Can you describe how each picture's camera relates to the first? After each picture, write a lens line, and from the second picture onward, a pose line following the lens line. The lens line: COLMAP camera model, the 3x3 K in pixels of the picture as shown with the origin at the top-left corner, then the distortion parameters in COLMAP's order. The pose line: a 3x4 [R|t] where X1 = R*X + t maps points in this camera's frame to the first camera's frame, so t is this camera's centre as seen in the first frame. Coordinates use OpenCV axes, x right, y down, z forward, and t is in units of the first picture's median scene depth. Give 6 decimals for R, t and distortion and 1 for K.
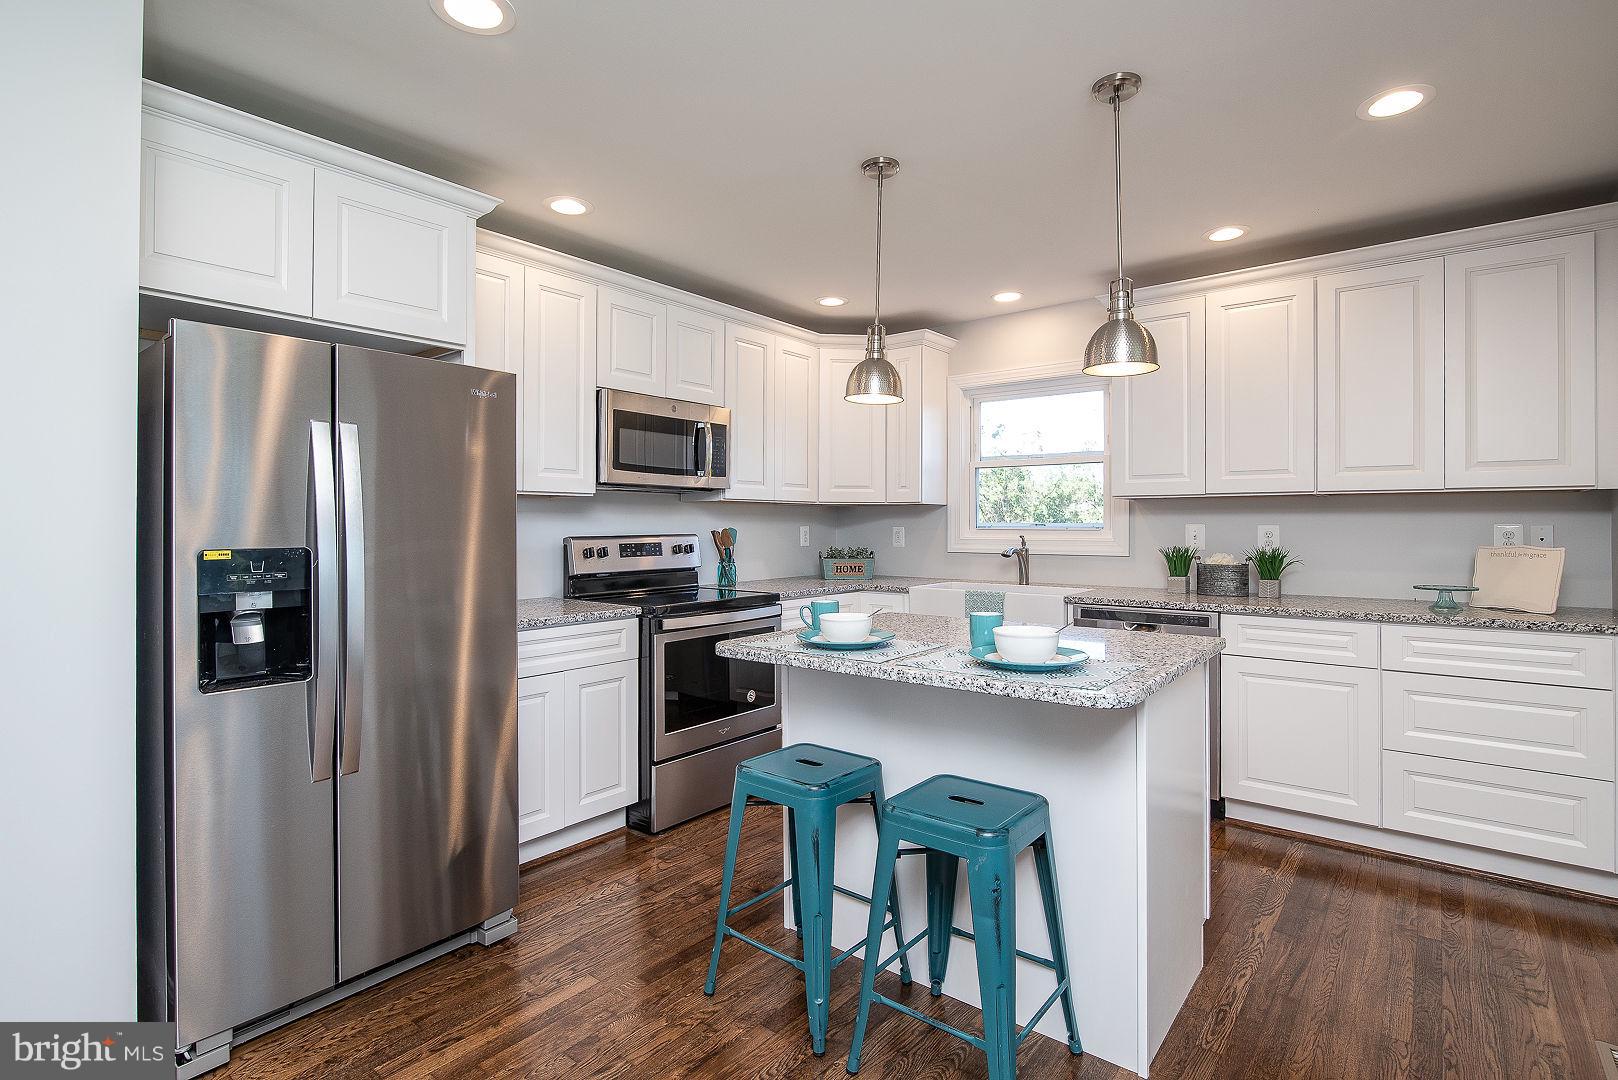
lens RADIAL K [[787.7, 0, 805.4], [0, 787.7, 519.8], [0, 0, 1]] dist [-0.012023, 0.001493]
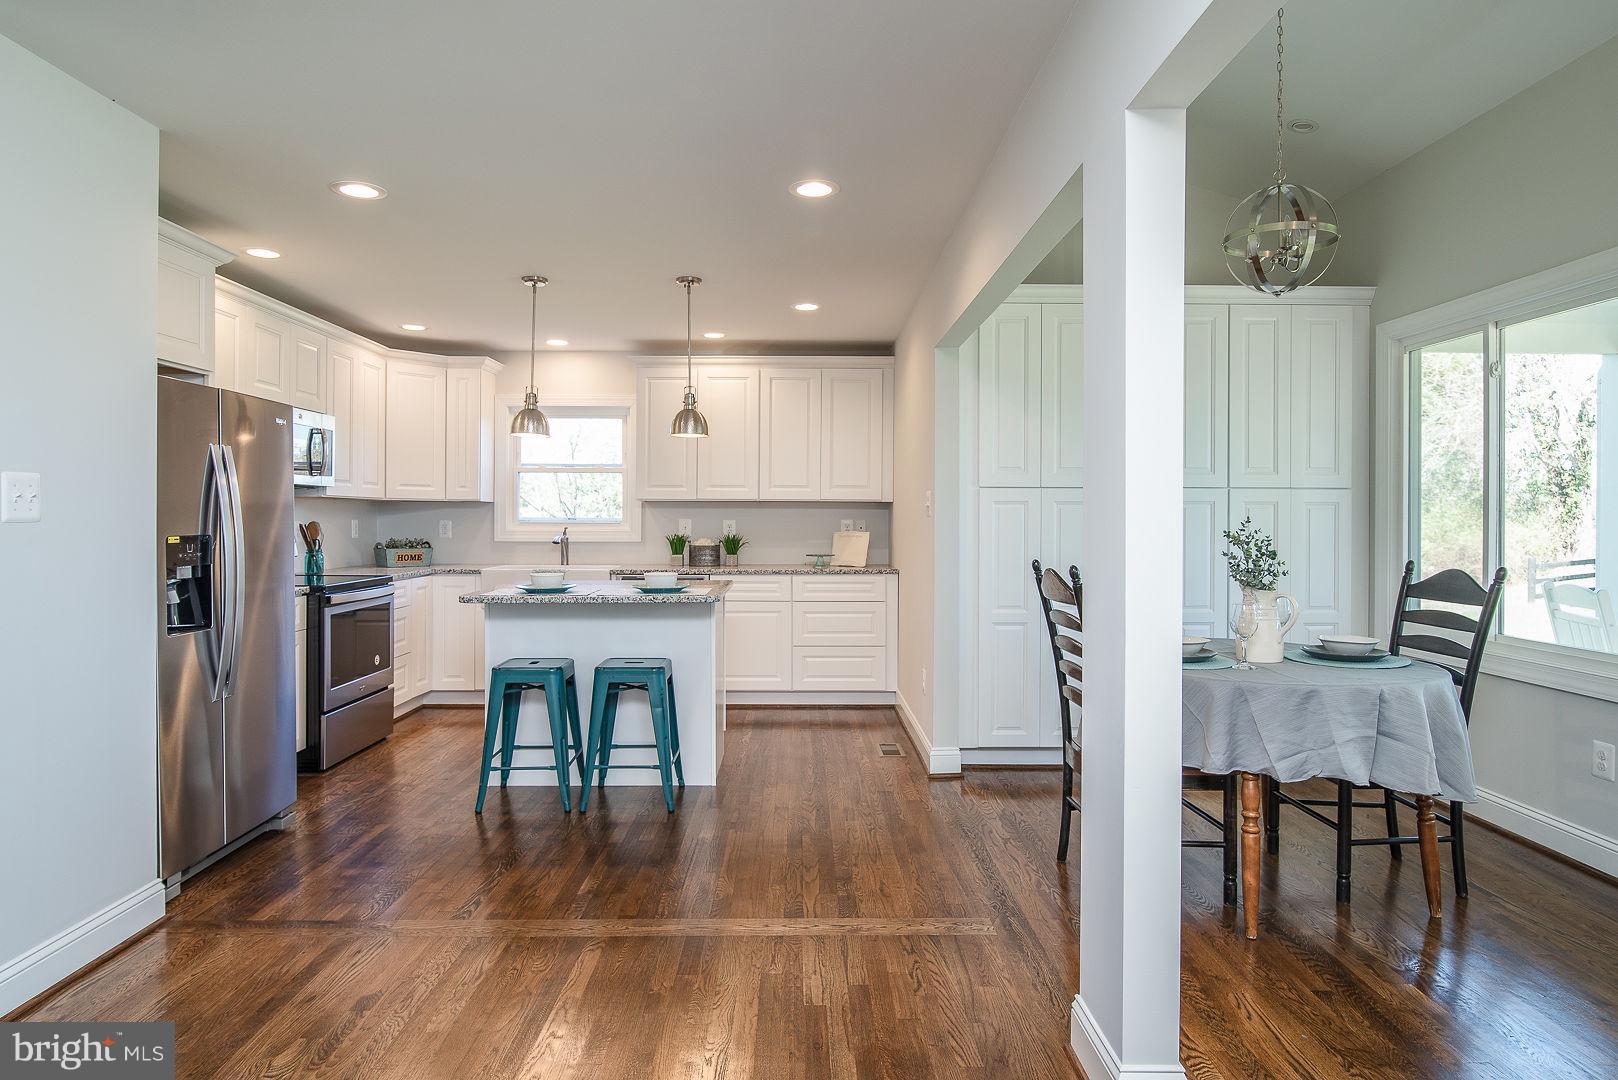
lens RADIAL K [[942.4, 0, 808.4], [0, 942.4, 523.5], [0, 0, 1]] dist [0.005129, 0.000530]
pose [[0.771059, -0.000604, 0.636763, -0.469476], [-0.007420, 0.999923, 0.009934, -0.005392], [-0.636720, -0.012384, 0.770995, -0.526477]]
